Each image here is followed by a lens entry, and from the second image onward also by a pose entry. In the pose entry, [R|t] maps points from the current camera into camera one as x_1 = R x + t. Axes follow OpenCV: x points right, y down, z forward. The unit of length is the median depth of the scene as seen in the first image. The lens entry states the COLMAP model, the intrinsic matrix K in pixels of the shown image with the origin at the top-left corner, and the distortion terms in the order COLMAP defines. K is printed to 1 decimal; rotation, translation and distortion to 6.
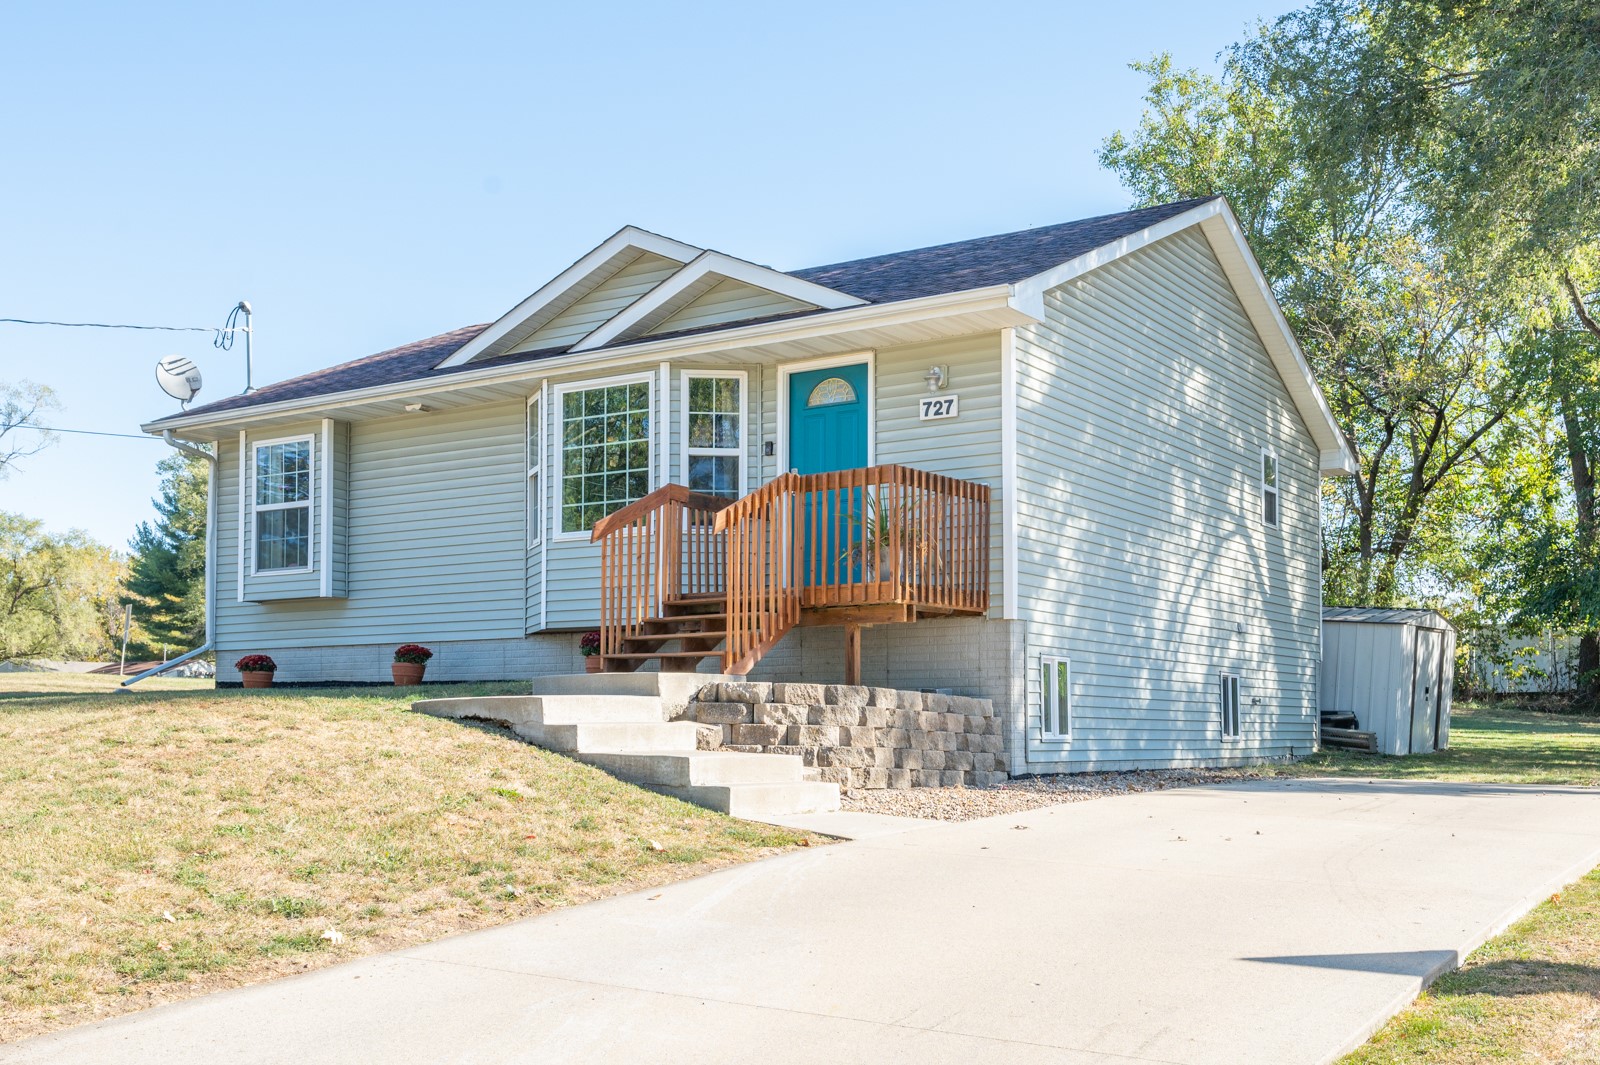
lens RADIAL K [[1698.6, 0, 800.0], [0, 1698.6, 532.5], [0, 0, 1]] dist [0.004815, 0.000132]
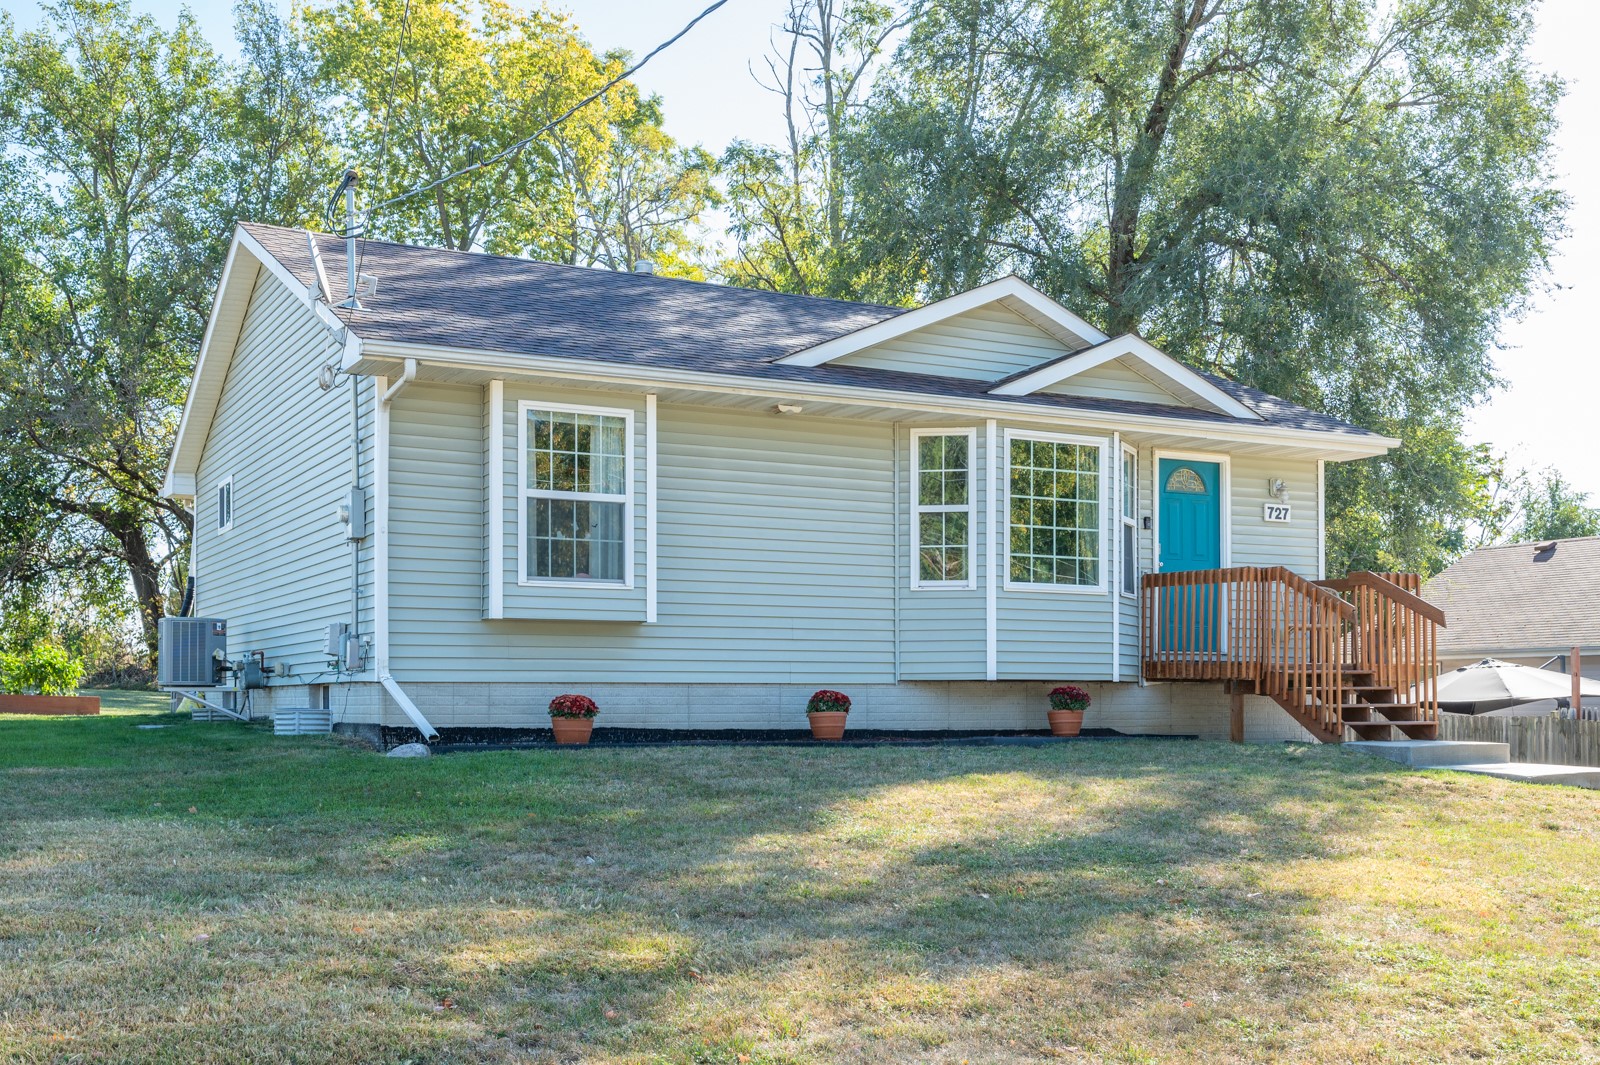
lens RADIAL K [[1698.6, 0, 800.0], [0, 1698.6, 532.5], [0, 0, 1]] dist [0.004815, 0.000132]
pose [[0.479432, 0.083897, 0.873560, -1.066906], [-0.103255, 0.993898, -0.038786, 0.022866], [-0.871483, -0.071605, 0.485169, 0.637286]]
